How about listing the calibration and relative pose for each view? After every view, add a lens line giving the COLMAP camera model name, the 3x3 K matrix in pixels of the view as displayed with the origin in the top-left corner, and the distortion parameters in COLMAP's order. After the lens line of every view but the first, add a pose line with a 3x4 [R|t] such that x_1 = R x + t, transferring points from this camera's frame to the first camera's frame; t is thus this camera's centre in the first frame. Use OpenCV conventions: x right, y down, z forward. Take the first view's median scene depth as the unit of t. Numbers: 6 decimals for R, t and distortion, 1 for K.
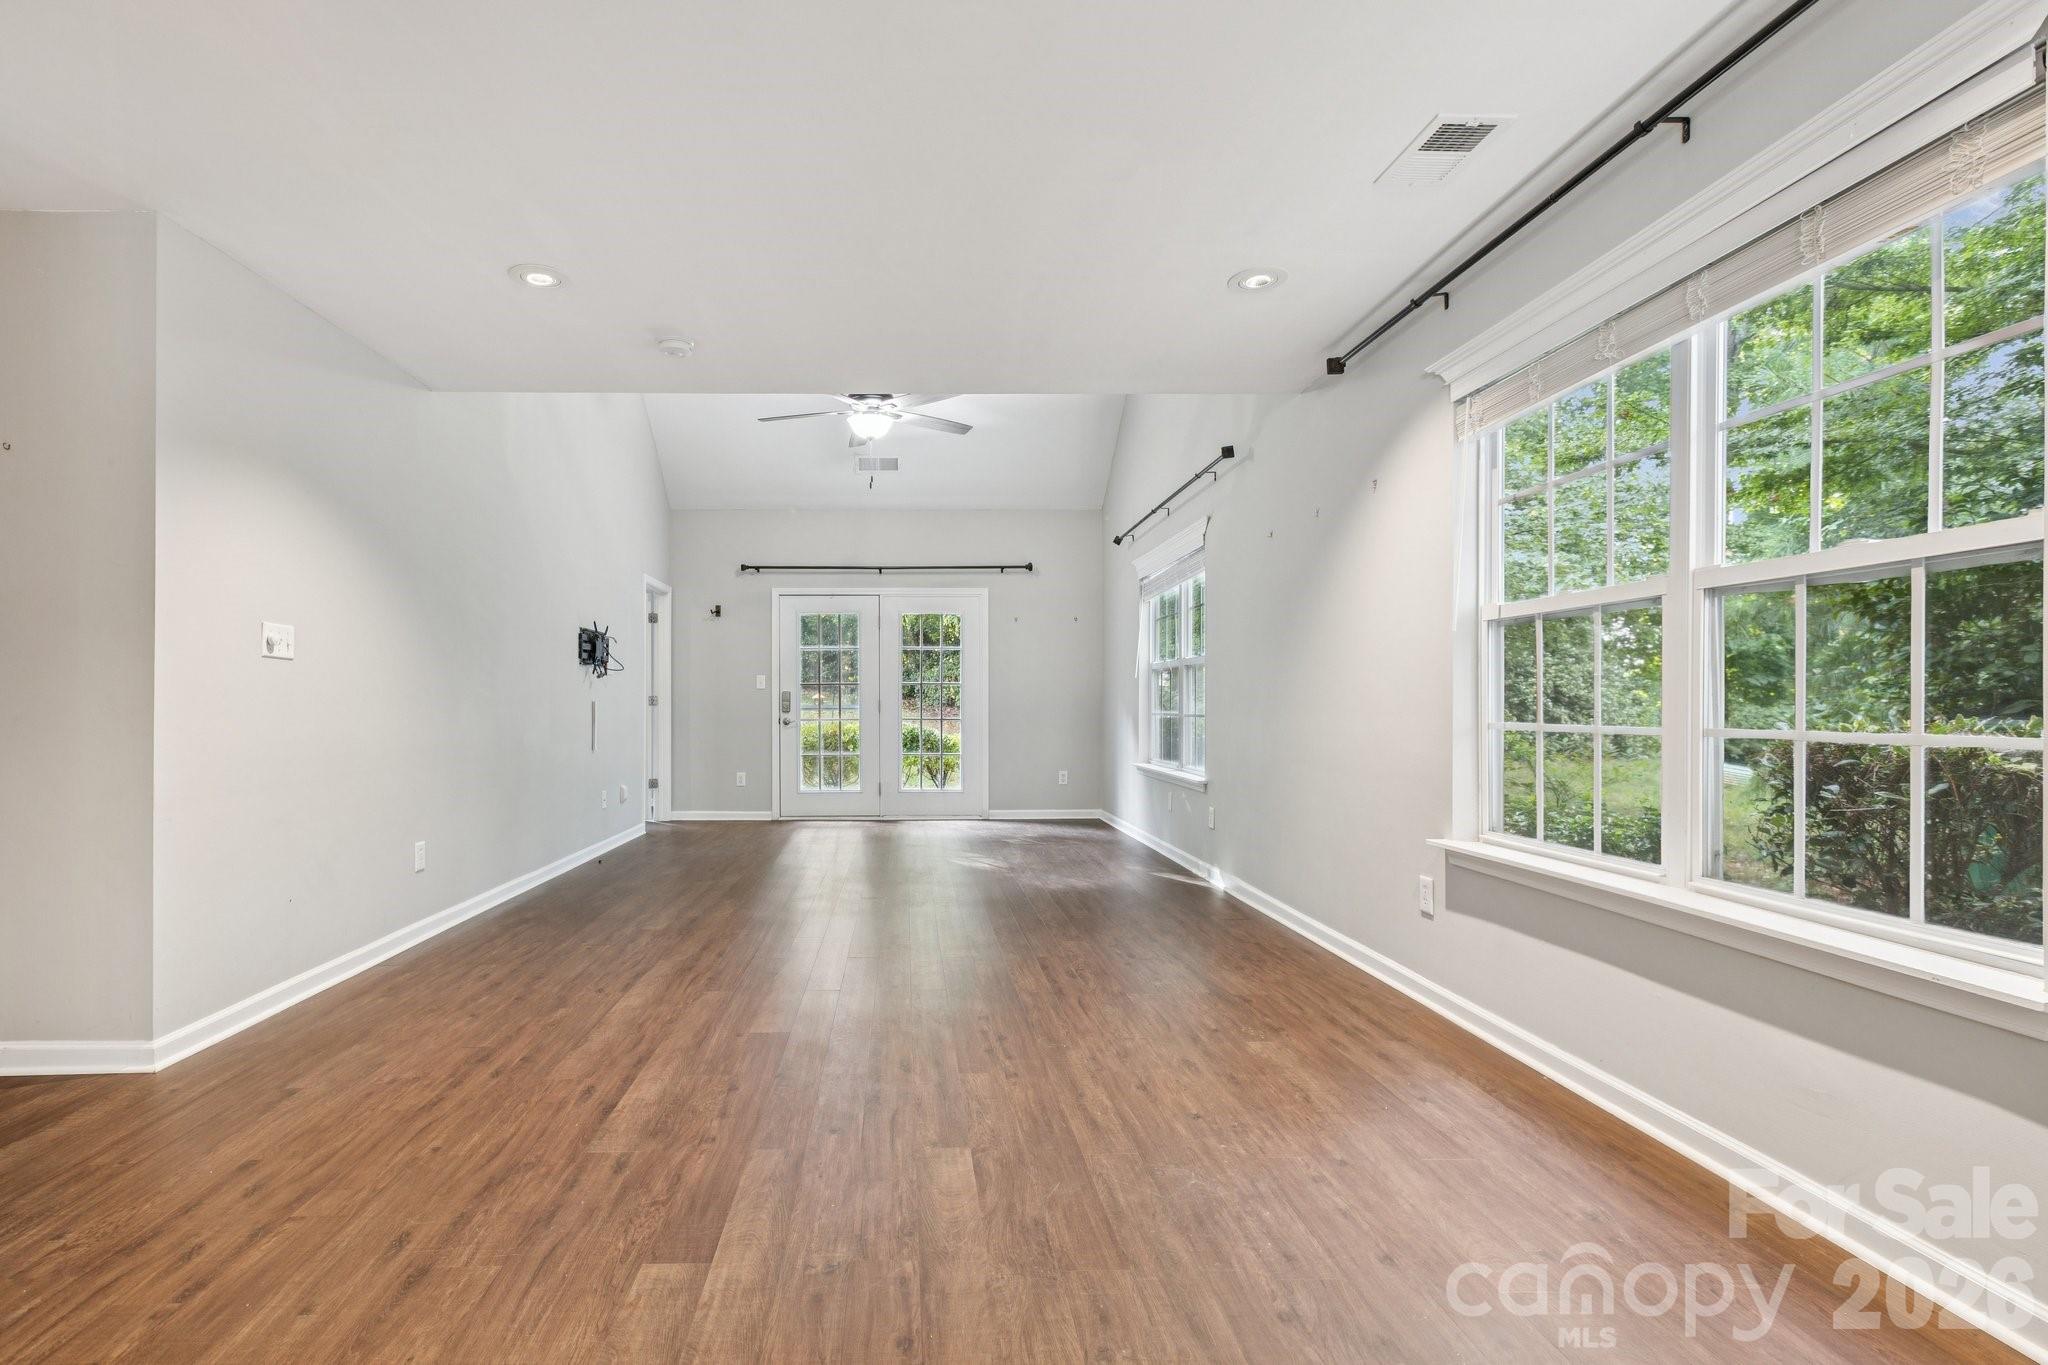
lens RADIAL K [[951.5, 0, 935.6], [0, 951.5, 703.0], [0, 0, 1]] dist [-0.001055, 0.000625]
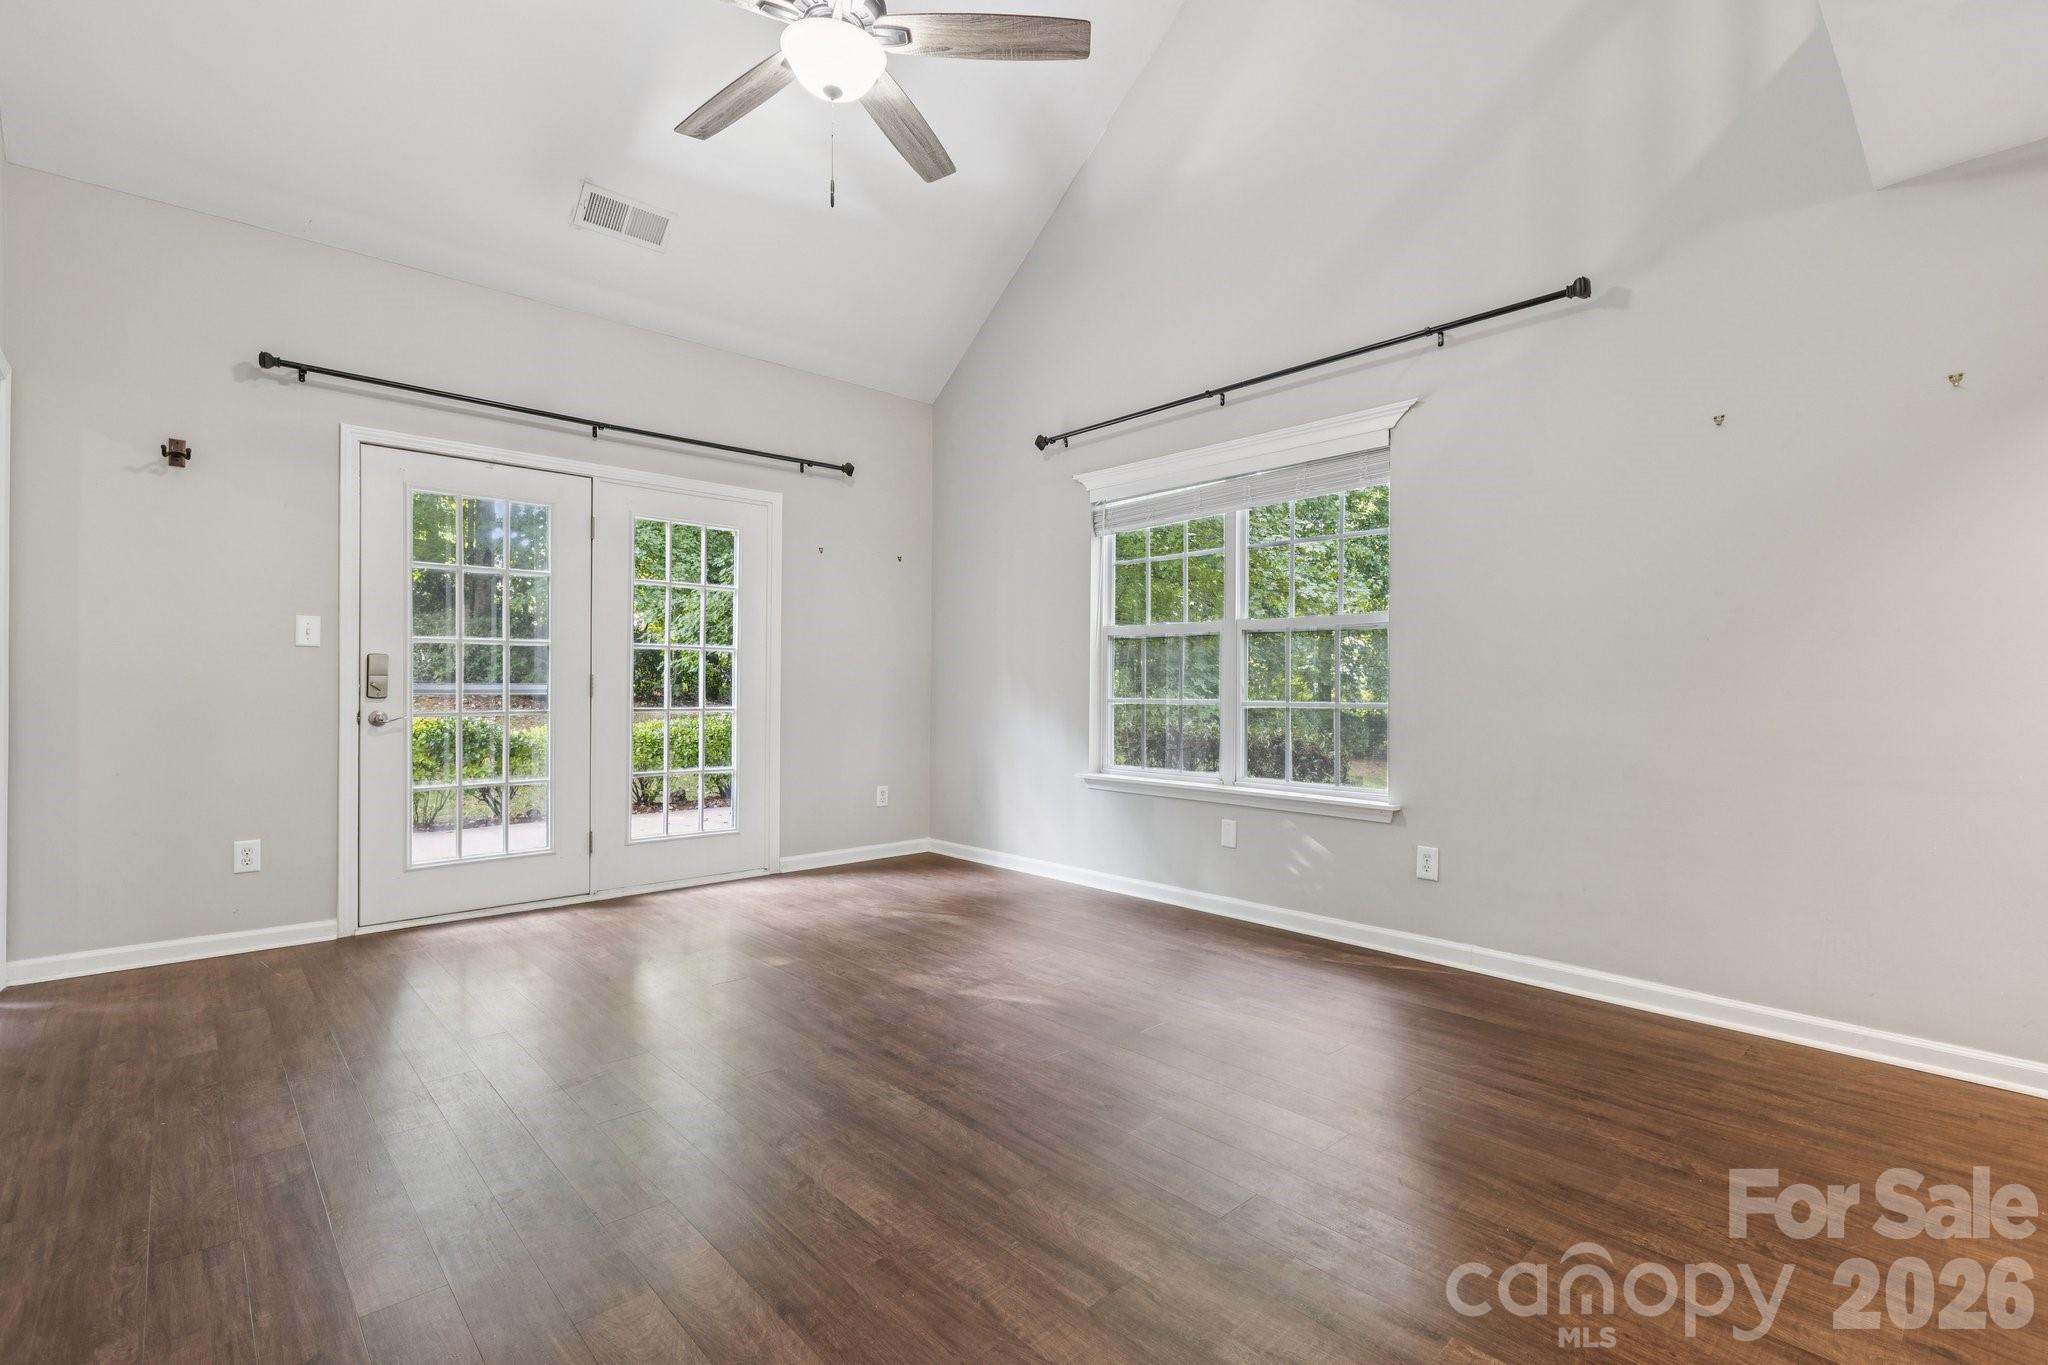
lens RADIAL K [[924.8, 0, 1045.7], [0, 924.8, 690.4], [0, 0, 1]] dist [0.002908, -0.000730]
pose [[0.751988, 0.003208, 0.659169, -0.565871], [-0.008083, 0.999958, 0.004354, 0.003392], [-0.659127, -0.008602, 0.751982, 1.214586]]
